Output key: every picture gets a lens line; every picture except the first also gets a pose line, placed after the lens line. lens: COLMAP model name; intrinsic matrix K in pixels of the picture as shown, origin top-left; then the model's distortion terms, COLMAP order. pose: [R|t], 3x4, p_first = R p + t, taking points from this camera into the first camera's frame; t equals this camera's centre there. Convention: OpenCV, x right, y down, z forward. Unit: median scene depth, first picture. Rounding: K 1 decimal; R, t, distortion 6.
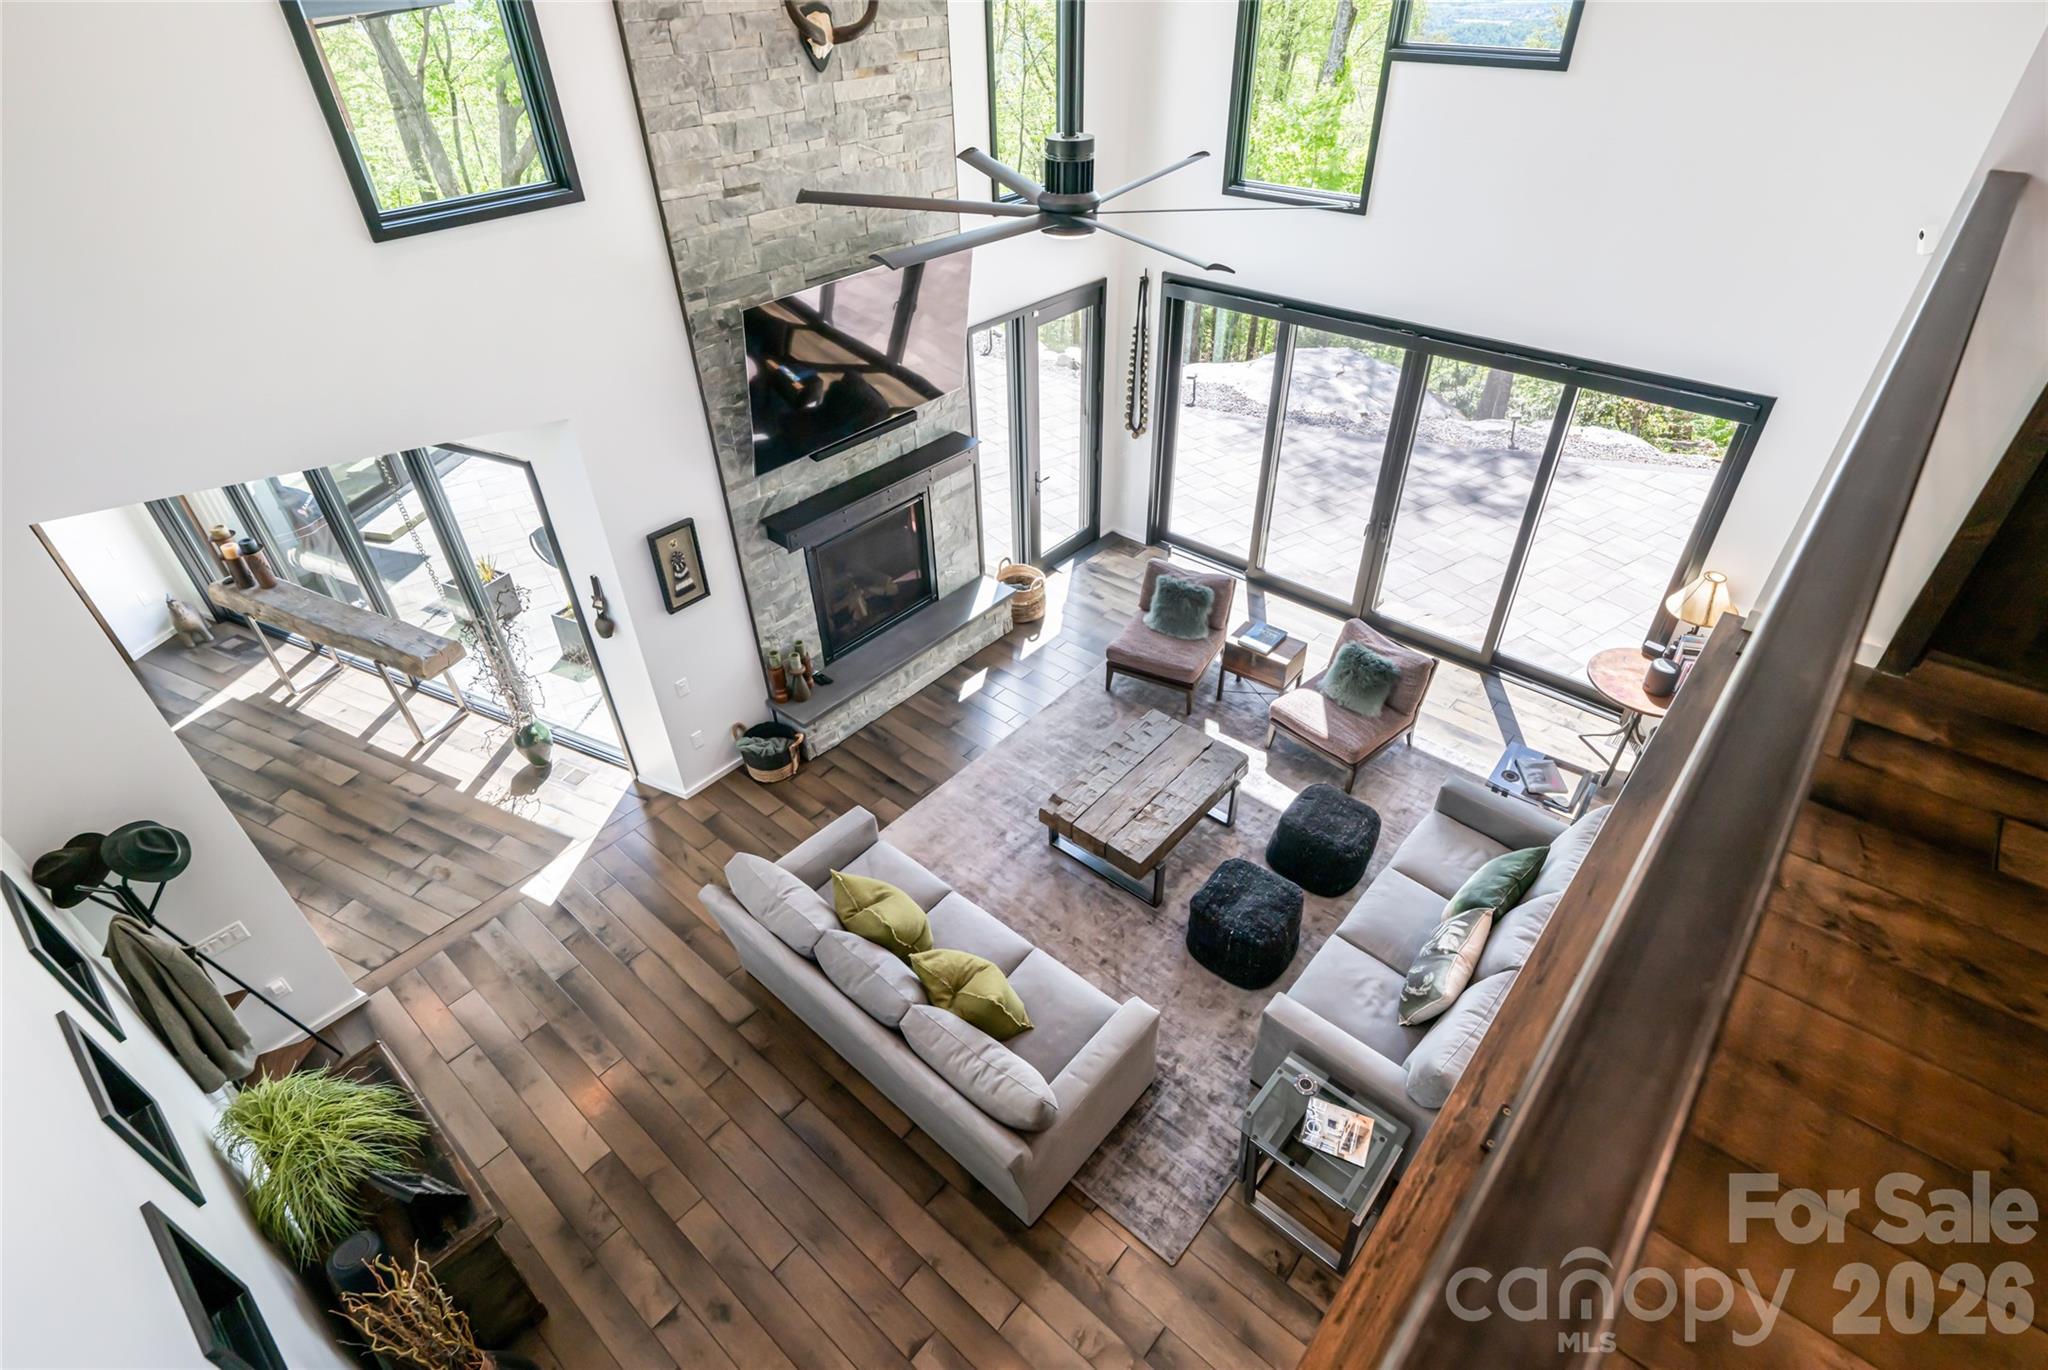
lens RADIAL K [[991.6, 0, 1032.5], [0, 991.6, 671.9], [0, 0, 1]] dist [0.001700, 0.000432]
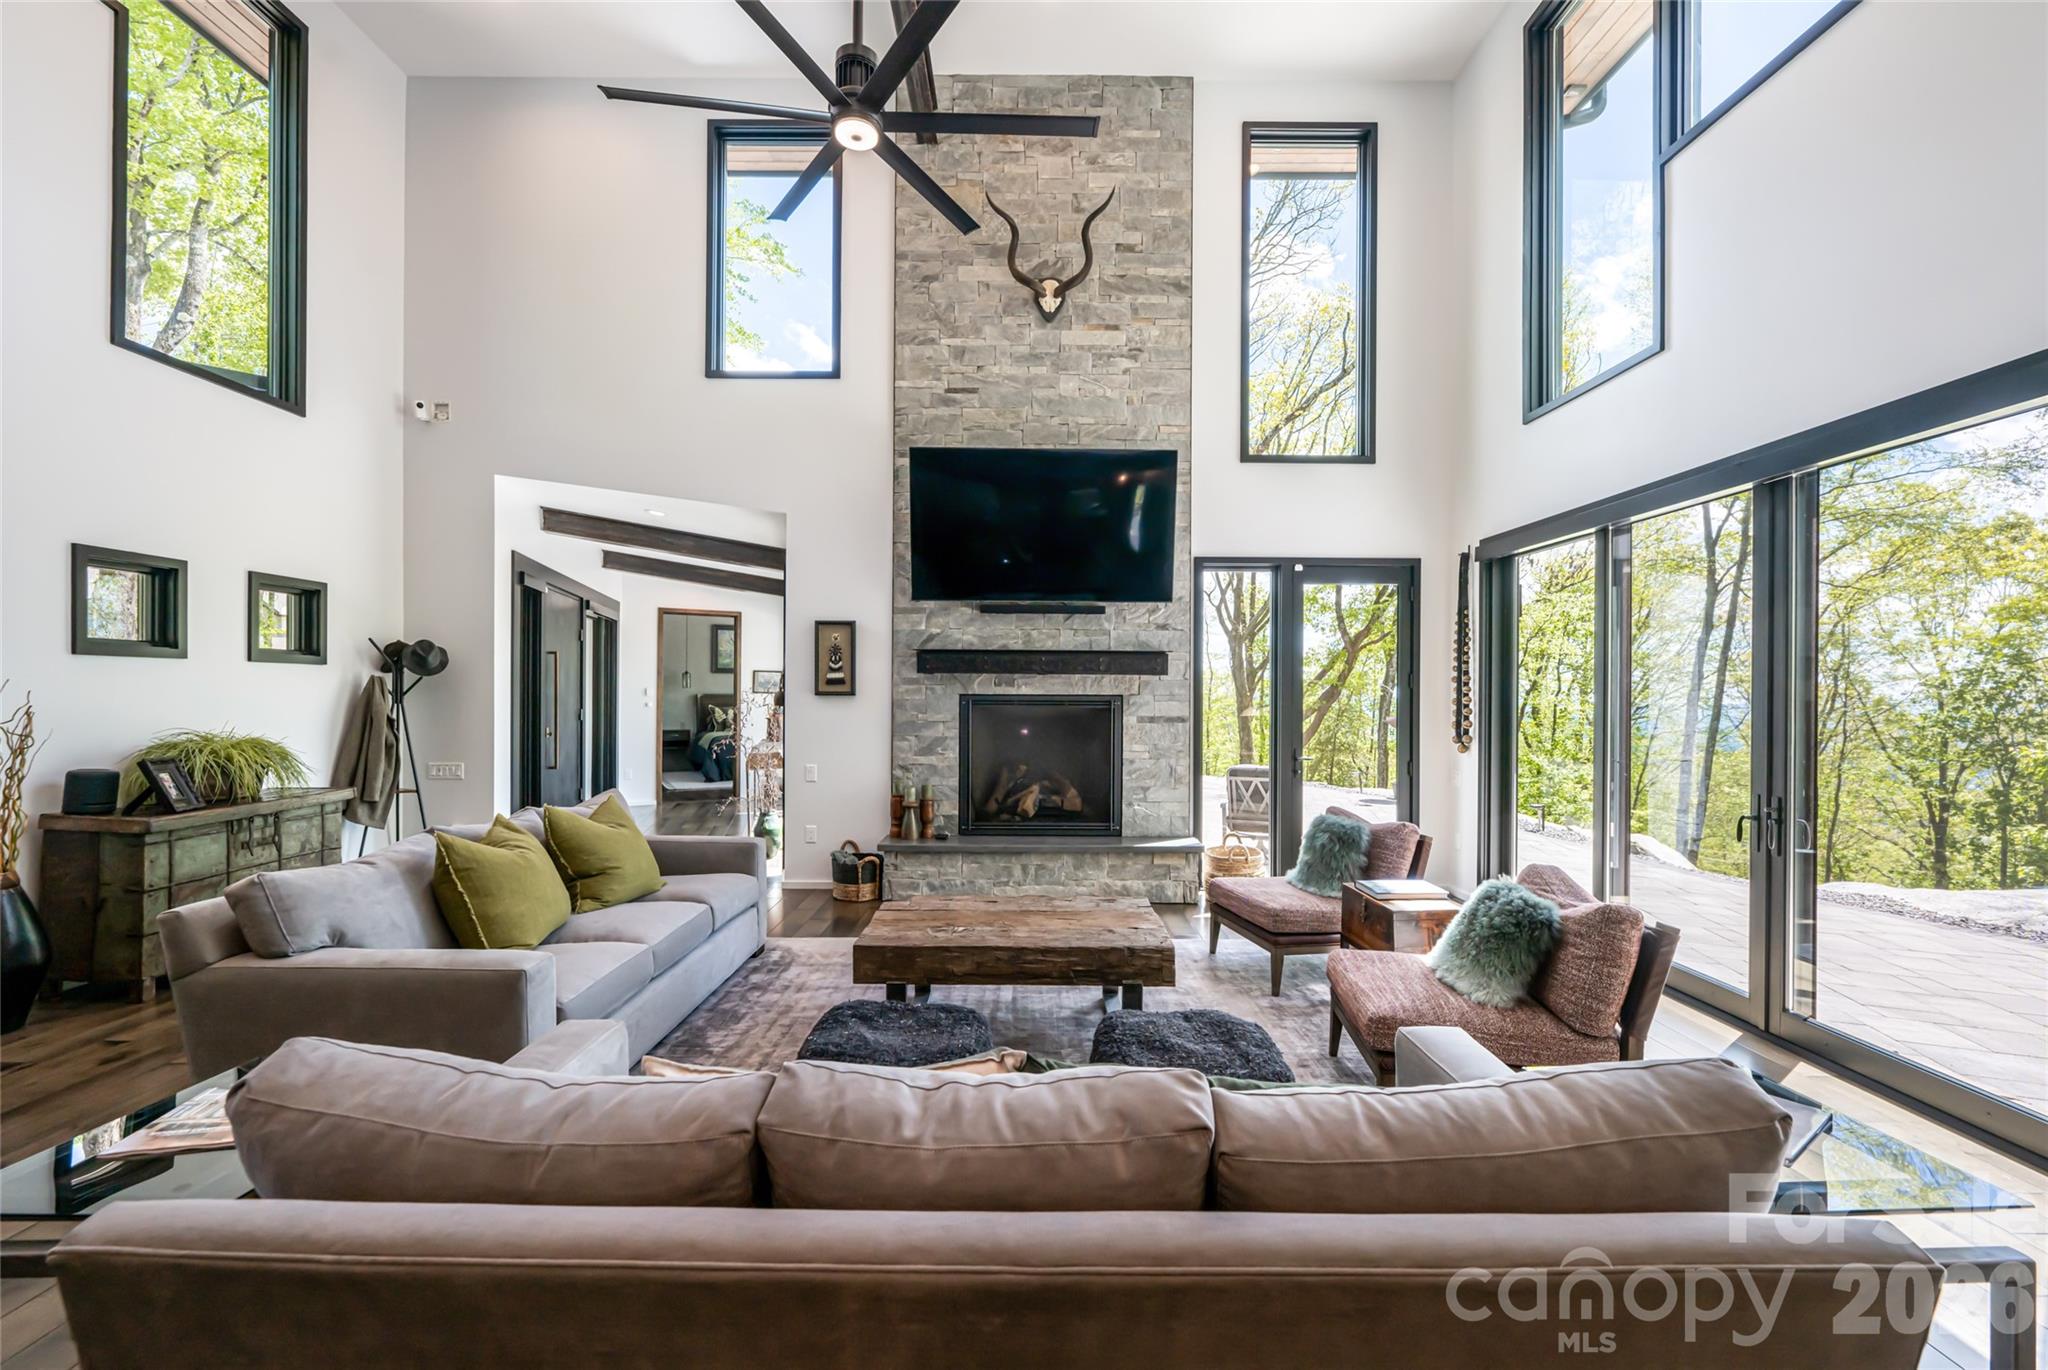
lens RADIAL K [[831.4, 0, 1040.0], [0, 831.4, 695.6], [0, 0, 1]] dist [-0.000262, 0.000149]
pose [[0.657934, 0.021411, -0.752771, 0.570649], [-0.464118, 0.798724, -0.382928, 0.202107], [0.593057, 0.601317, 0.535445, 0.645571]]
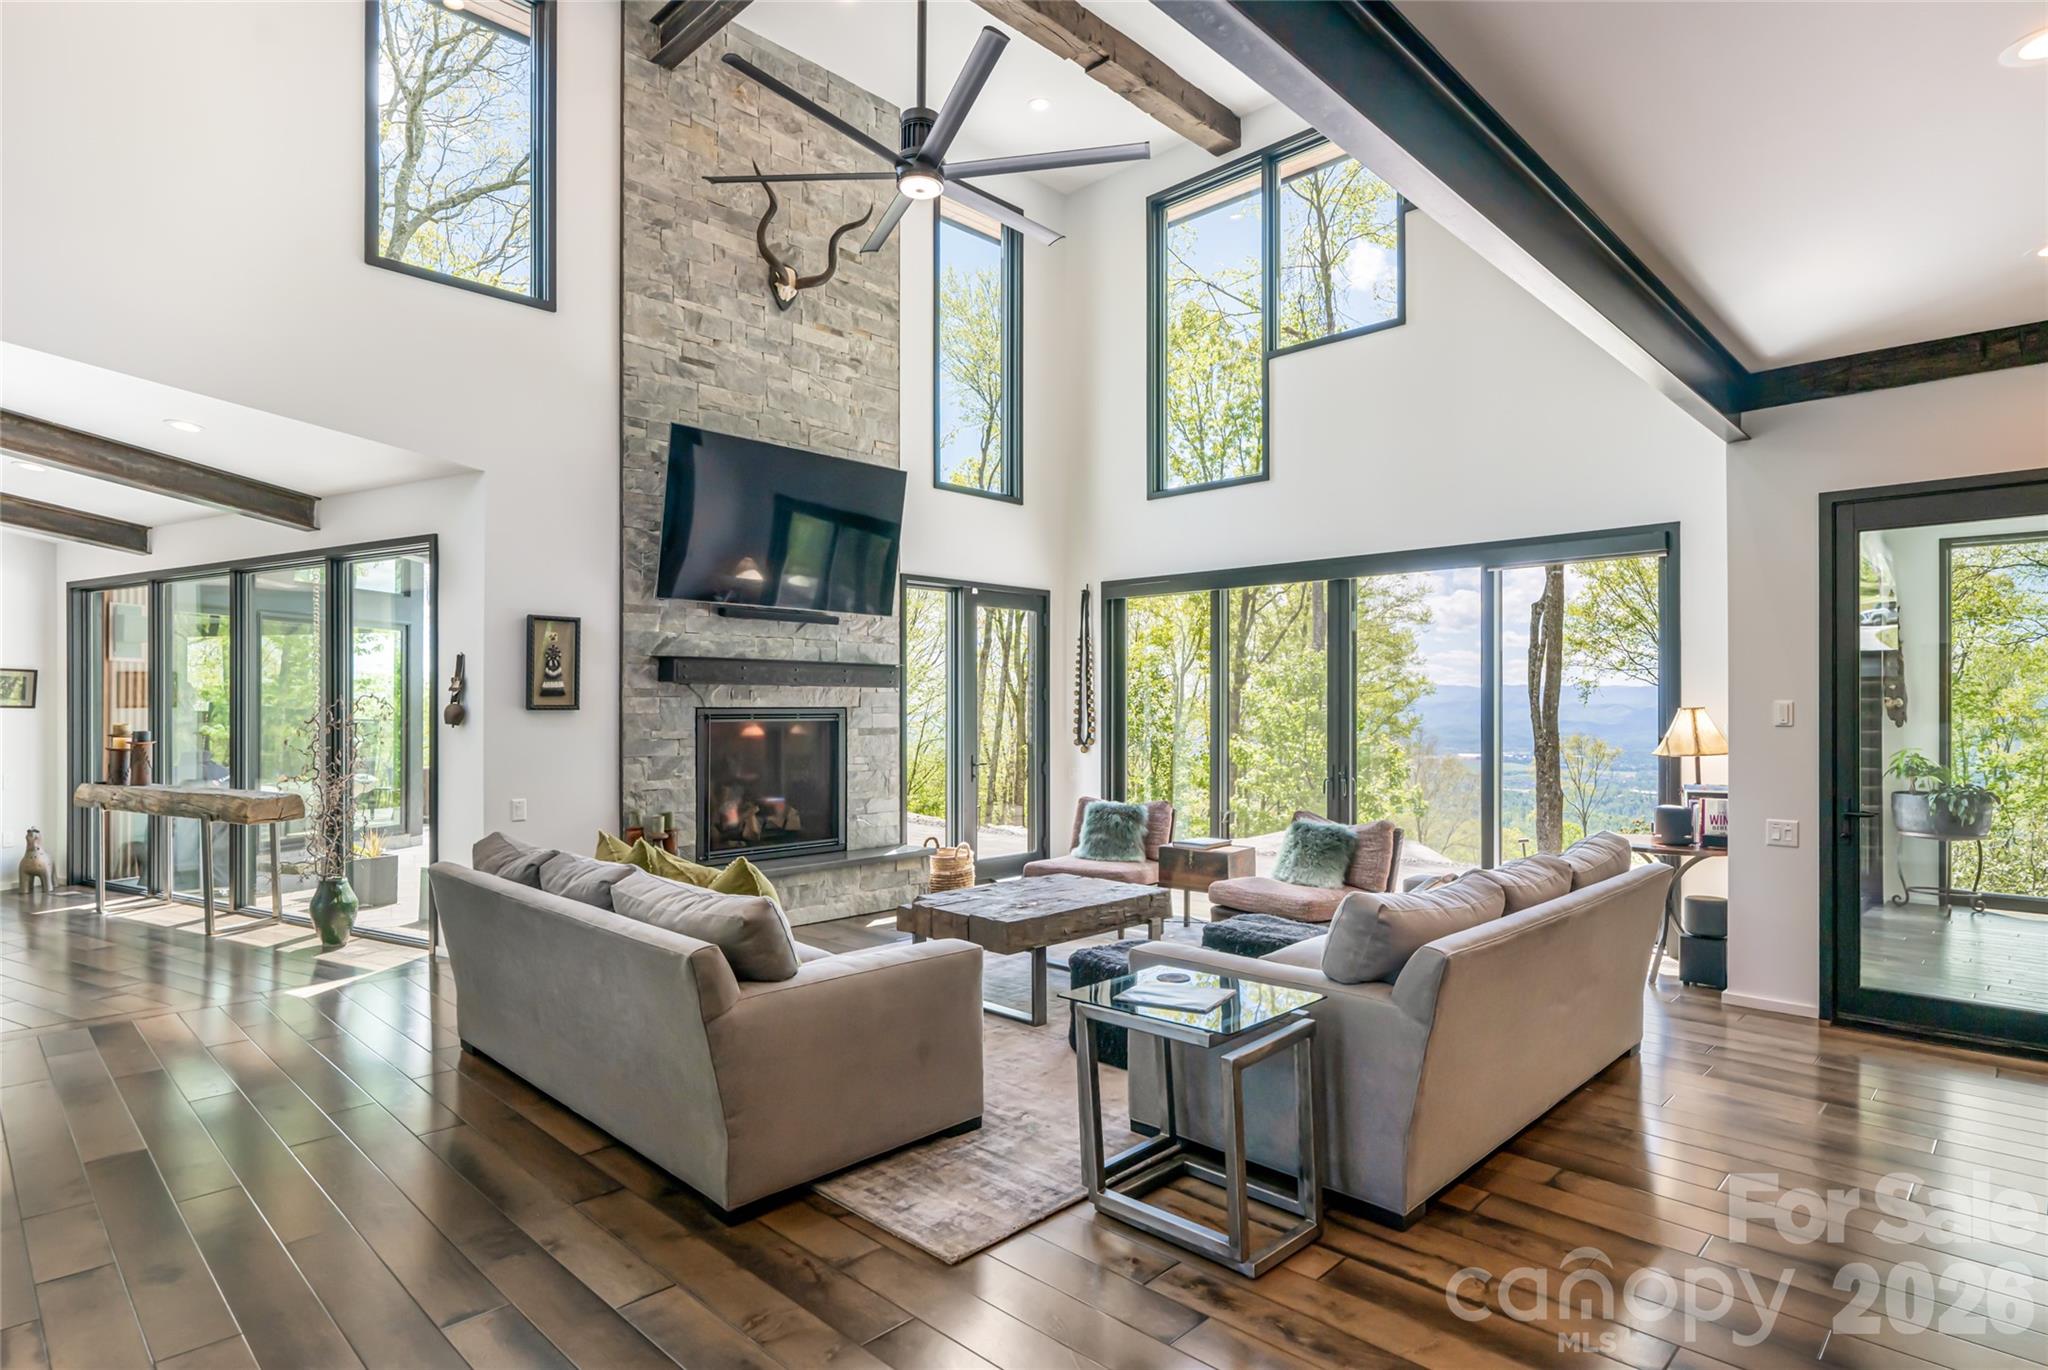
lens RADIAL K [[1061.7, 0, 1017.8], [0, 1061.7, 707.2], [0, 0, 1]] dist [0.000559, 0.000457]
pose [[0.997827, 0.017045, -0.063653, 0.157467], [-0.051742, 0.800815, -0.596673, 0.520873], [0.040804, 0.598670, 0.799956, 0.230302]]
